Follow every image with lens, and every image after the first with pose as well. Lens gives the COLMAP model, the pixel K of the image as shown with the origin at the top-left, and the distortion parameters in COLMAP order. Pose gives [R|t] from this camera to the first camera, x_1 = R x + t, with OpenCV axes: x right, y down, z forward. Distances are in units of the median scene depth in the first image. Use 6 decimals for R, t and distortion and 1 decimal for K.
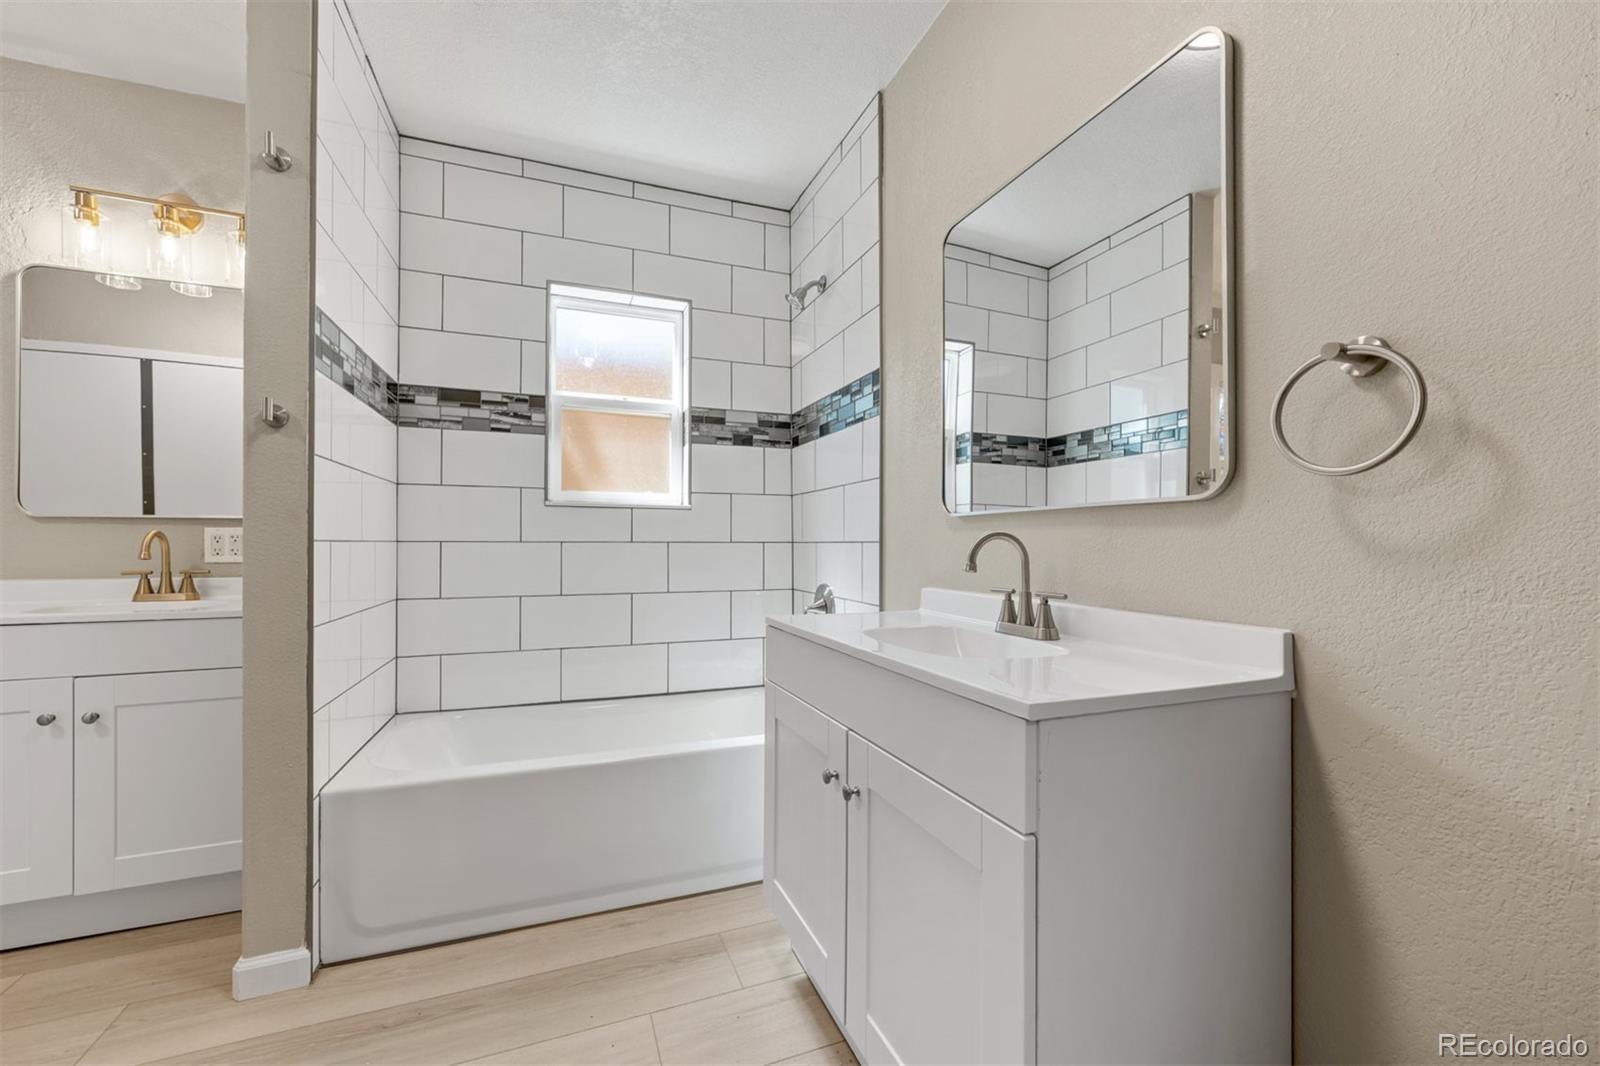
lens RADIAL K [[636.1, 0, 799.4], [0, 636.1, 541.4], [0, 0, 1]] dist [-0.002578, -0.000838]
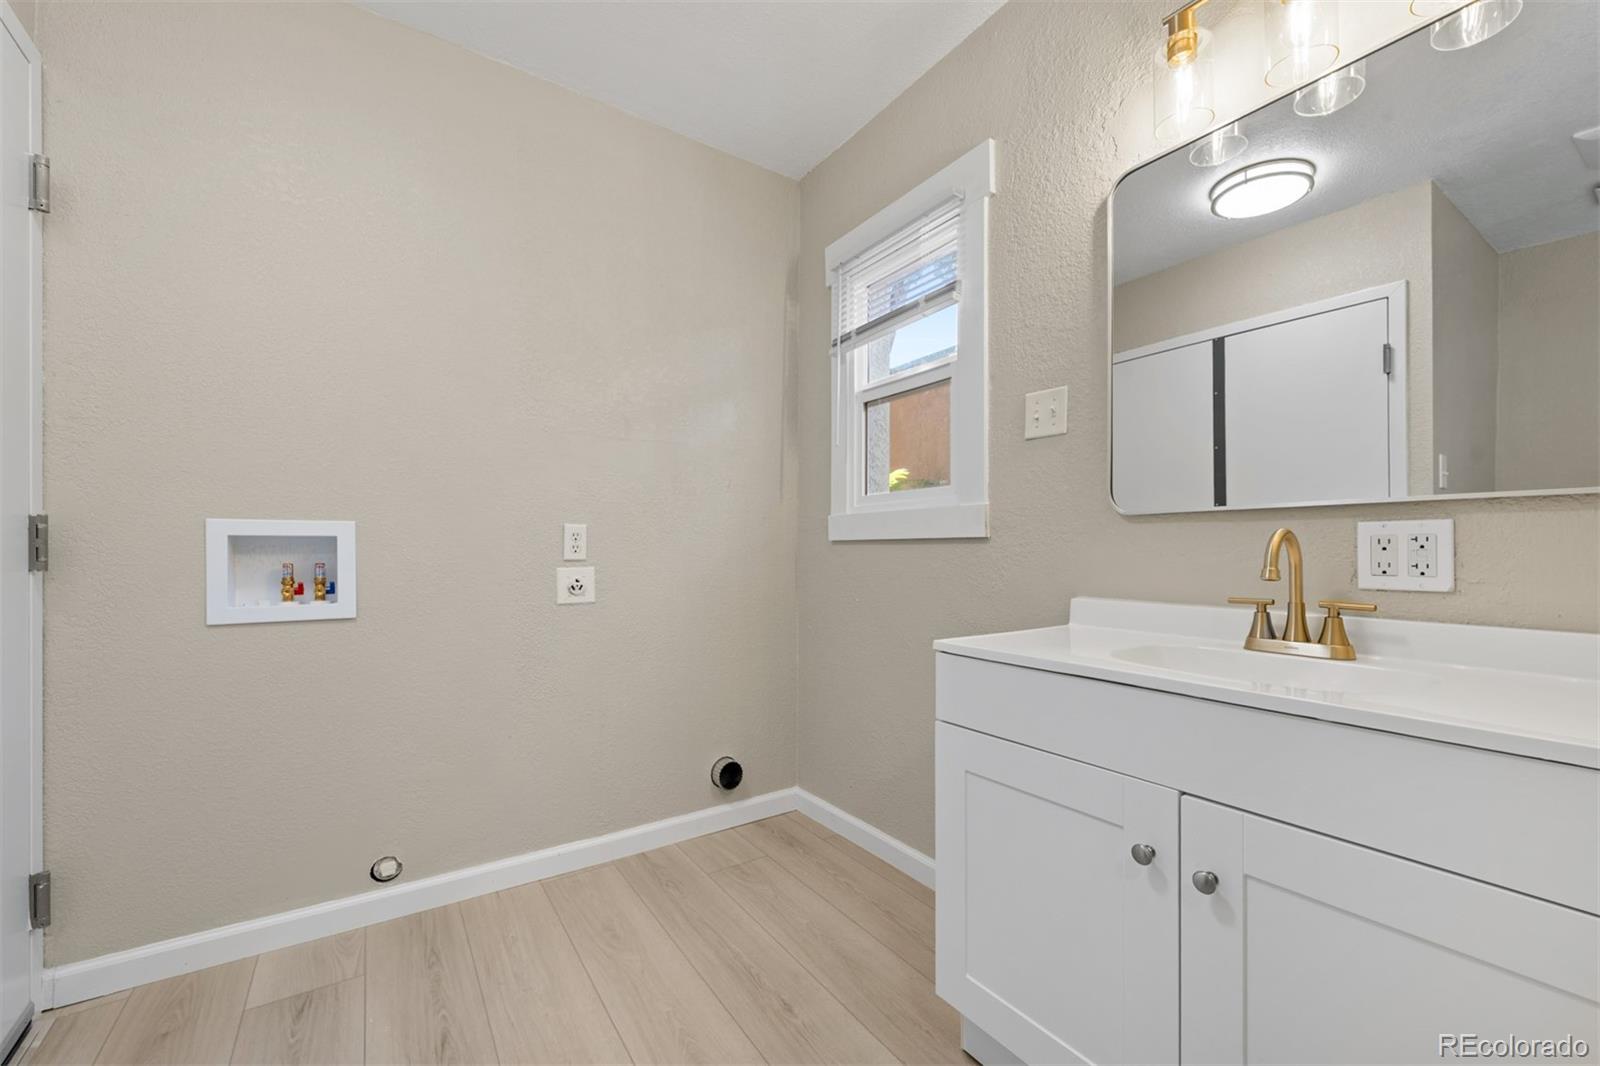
lens RADIAL K [[636.1, 0, 797.9], [0, 636.1, 549.0], [0, 0, 1]] dist [-0.002578, -0.000838]
pose [[0.219937, -0.006158, -0.975495, -0.546312], [-0.004074, 0.999966, -0.007231, 0.006426], [0.975506, 0.005564, 0.219905, 0.444238]]
